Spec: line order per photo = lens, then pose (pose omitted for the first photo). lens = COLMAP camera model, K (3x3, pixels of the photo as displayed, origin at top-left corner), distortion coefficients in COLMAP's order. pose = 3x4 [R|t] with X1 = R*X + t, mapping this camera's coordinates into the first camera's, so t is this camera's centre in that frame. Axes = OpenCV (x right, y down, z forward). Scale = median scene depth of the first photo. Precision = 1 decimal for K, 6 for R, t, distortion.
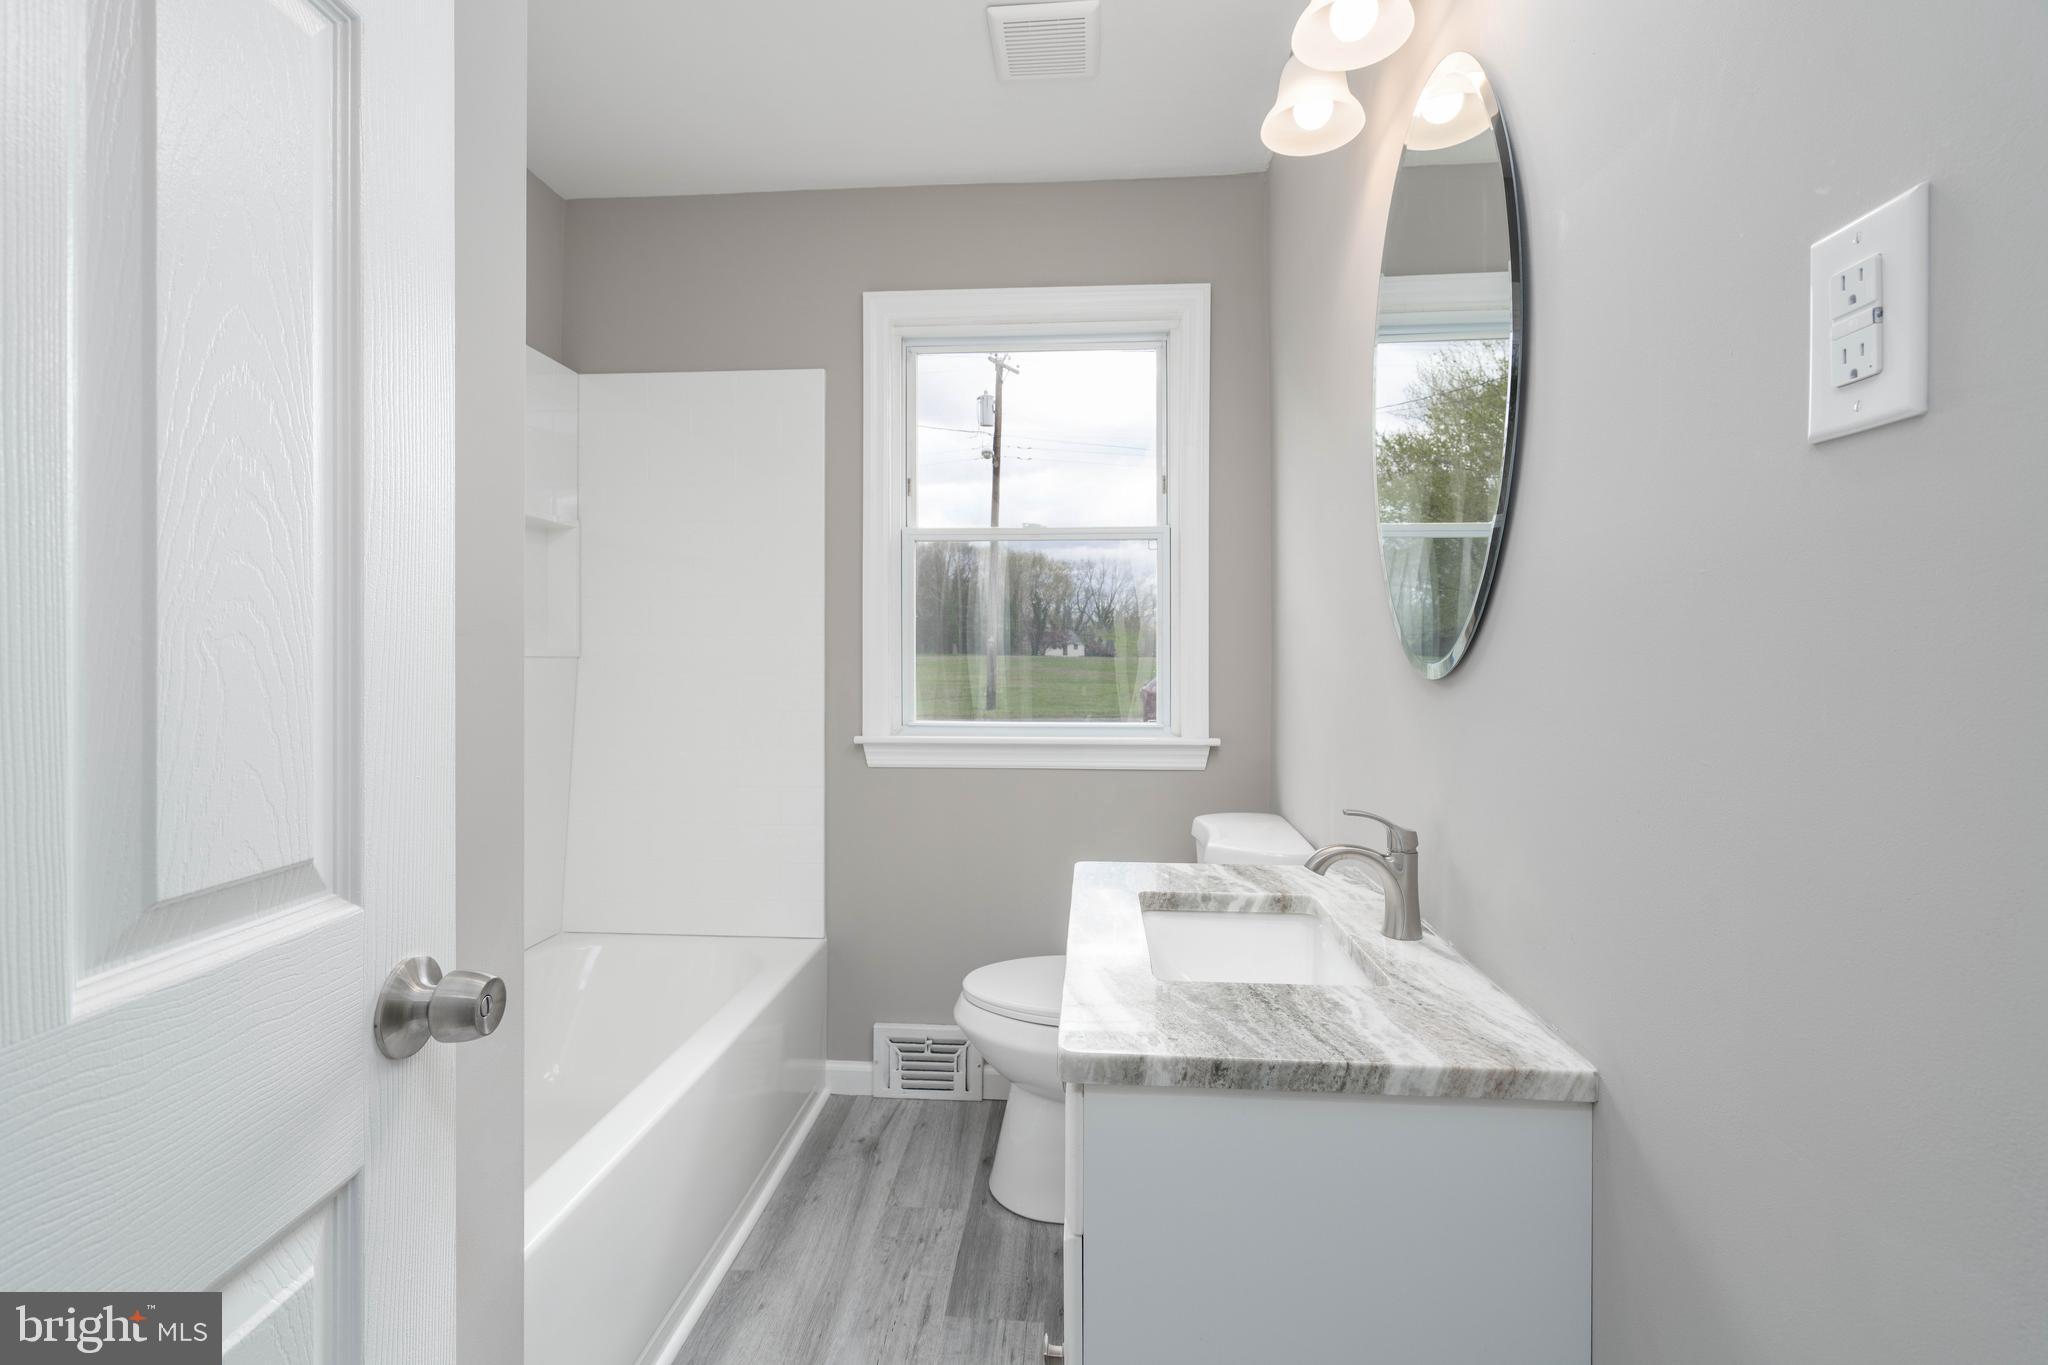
lens RADIAL K [[943.5, 0, 1024.0], [0, 943.5, 682.5], [0, 0, 1]] dist [-0.000147, 0.000108]
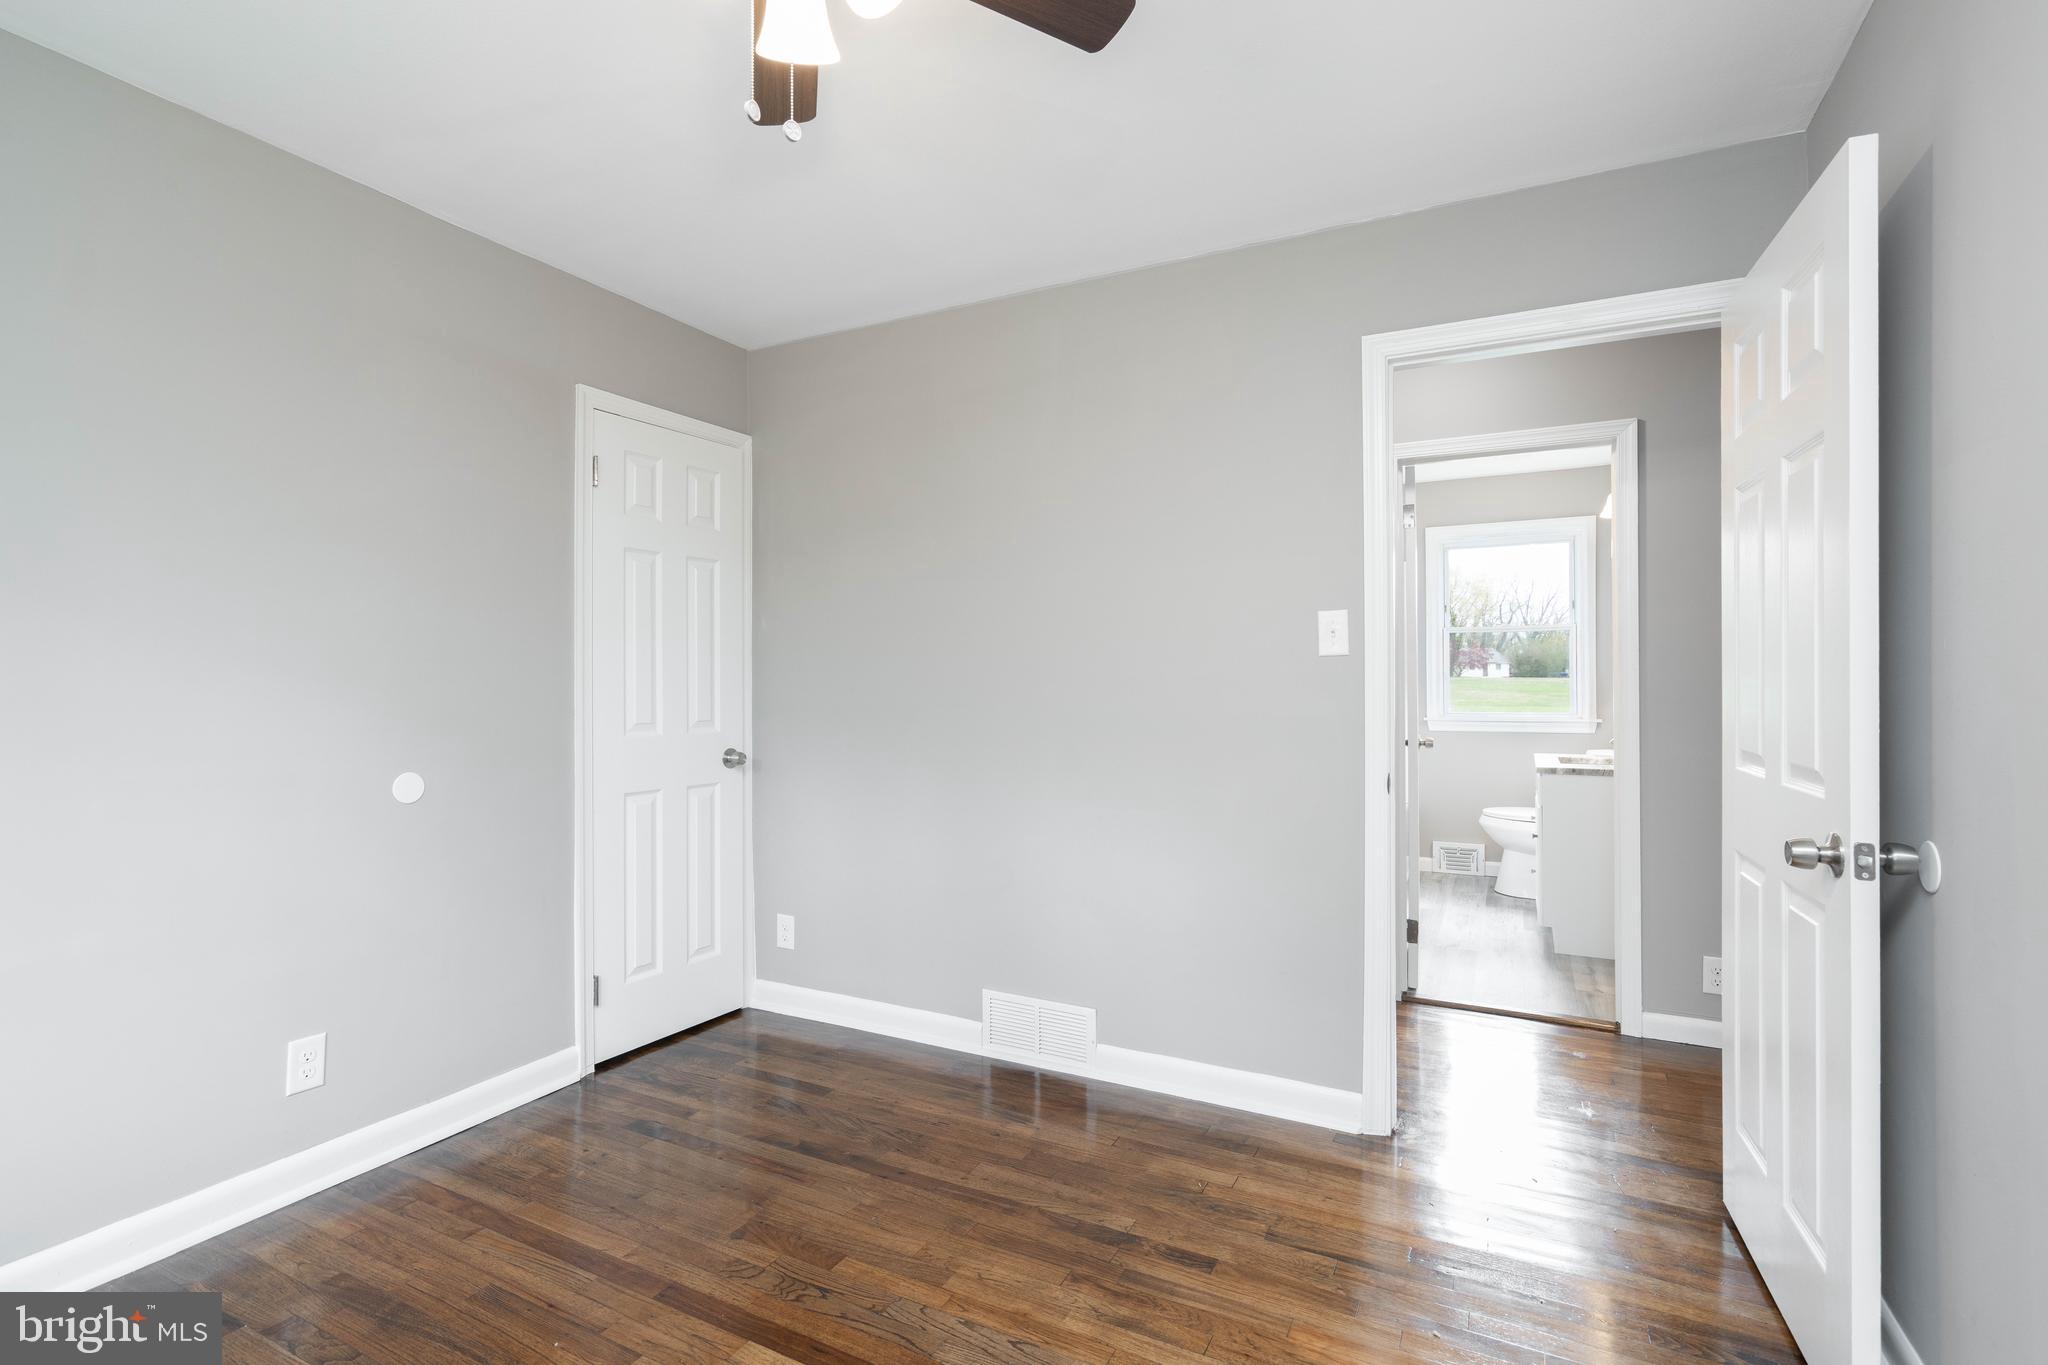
lens RADIAL K [[943.5, 0, 1024.0], [0, 943.5, 682.5], [0, 0, 1]] dist [-0.000147, 0.000108]
pose [[0.916576, -0.006706, -0.399804, -0.151776], [-0.003106, 0.999710, -0.023888, 0.028507], [0.399848, 0.023137, 0.916289, -1.573557]]
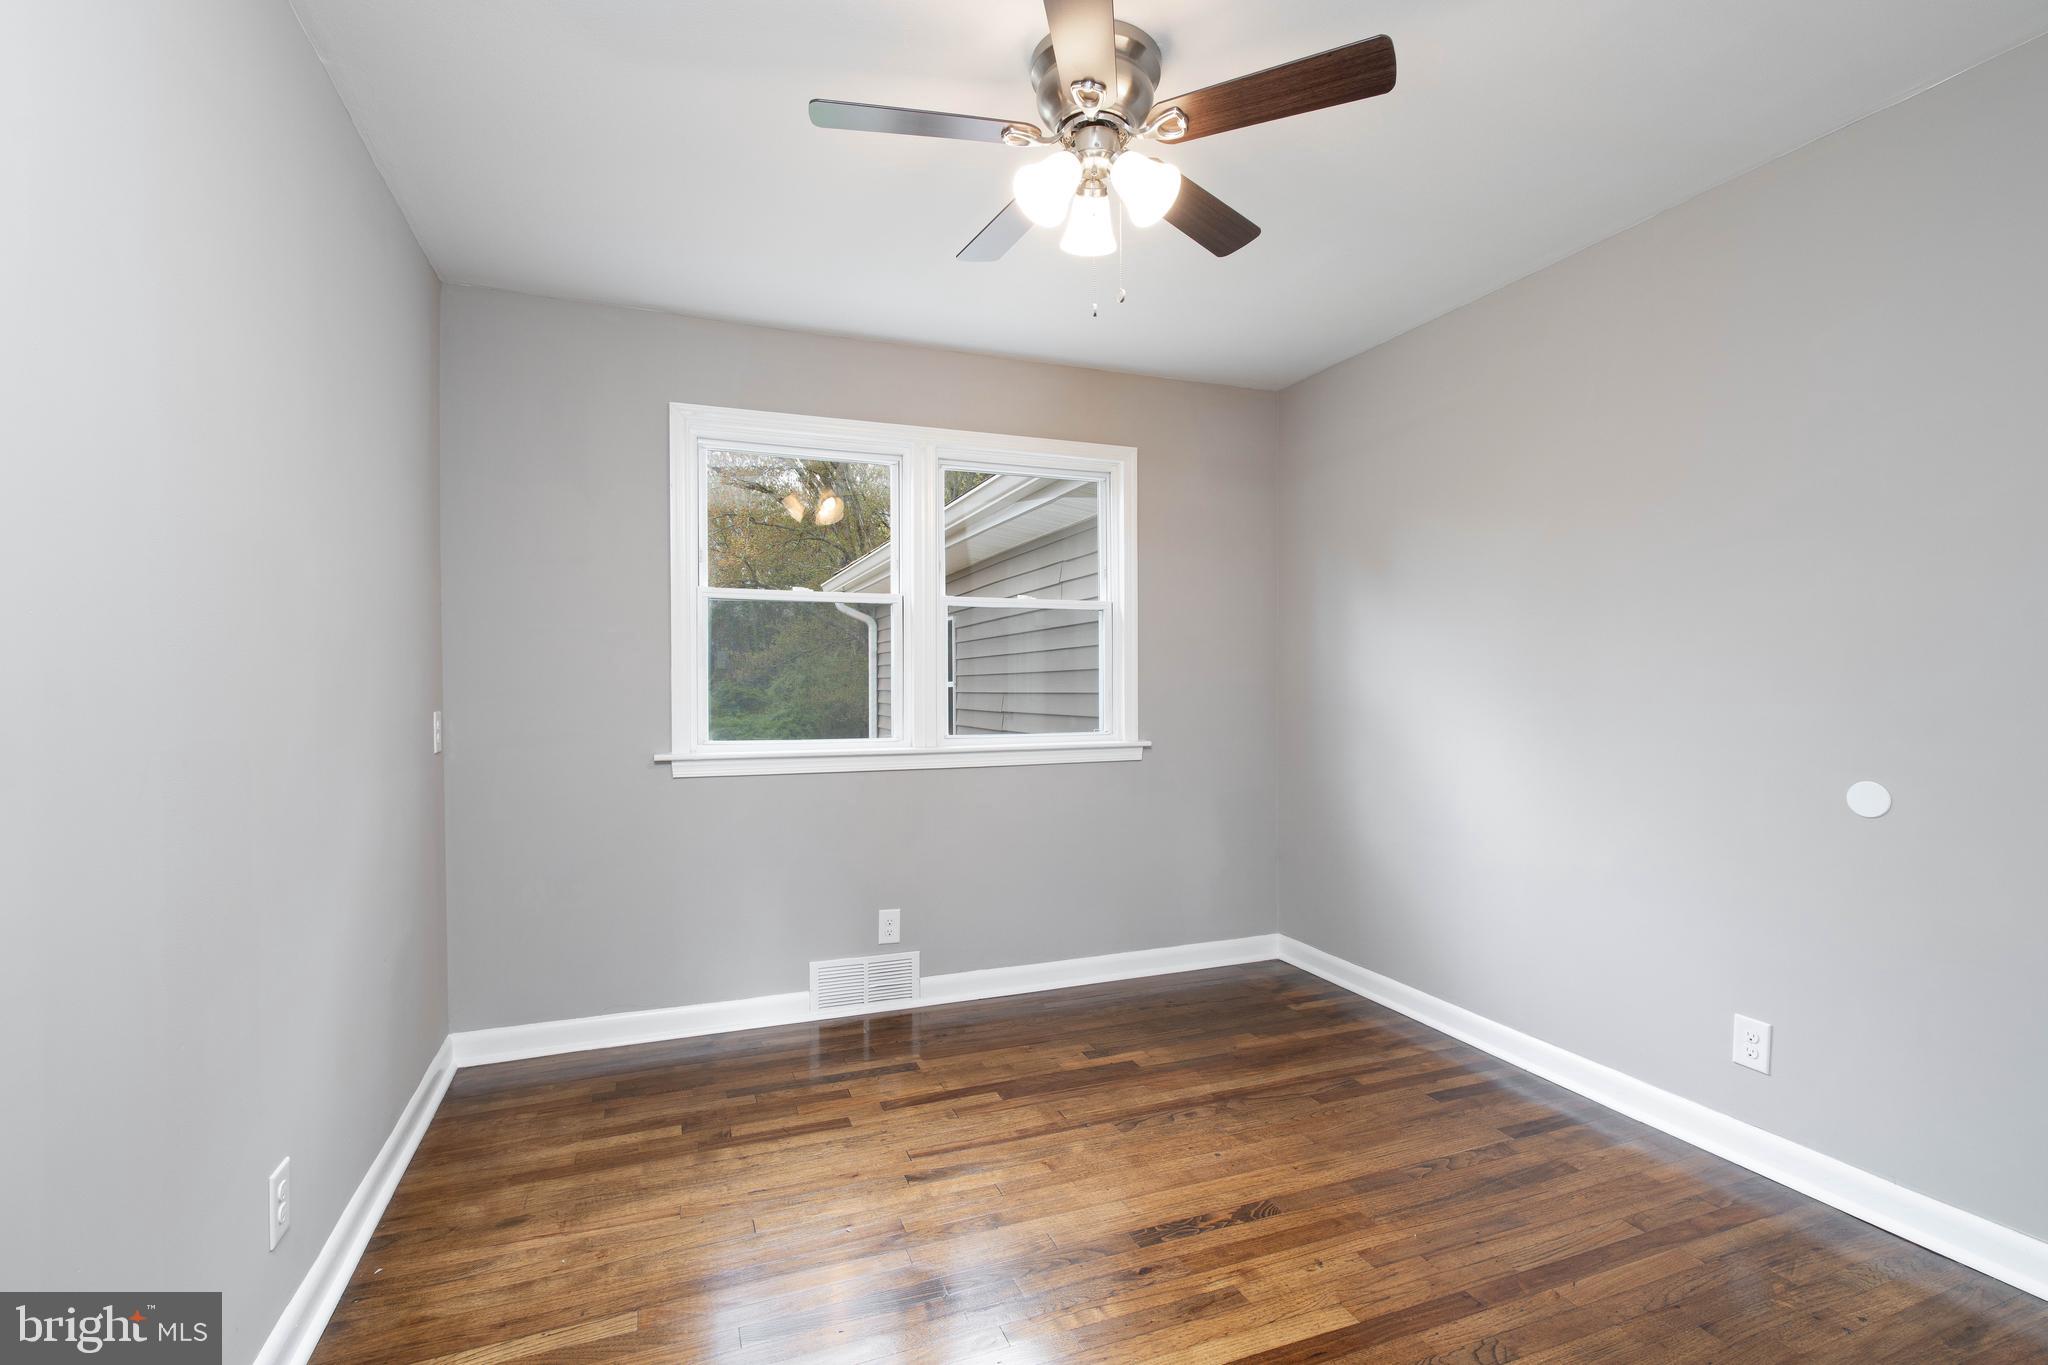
lens RADIAL K [[943.5, 0, 1024.0], [0, 943.5, 682.5], [0, 0, 1]] dist [-0.000147, 0.000108]
pose [[-0.903237, -0.001957, -0.429138, 0.162303], [-0.011581, 0.999737, 0.019816, -0.085508], [0.428986, 0.022868, -0.903022, 3.377108]]
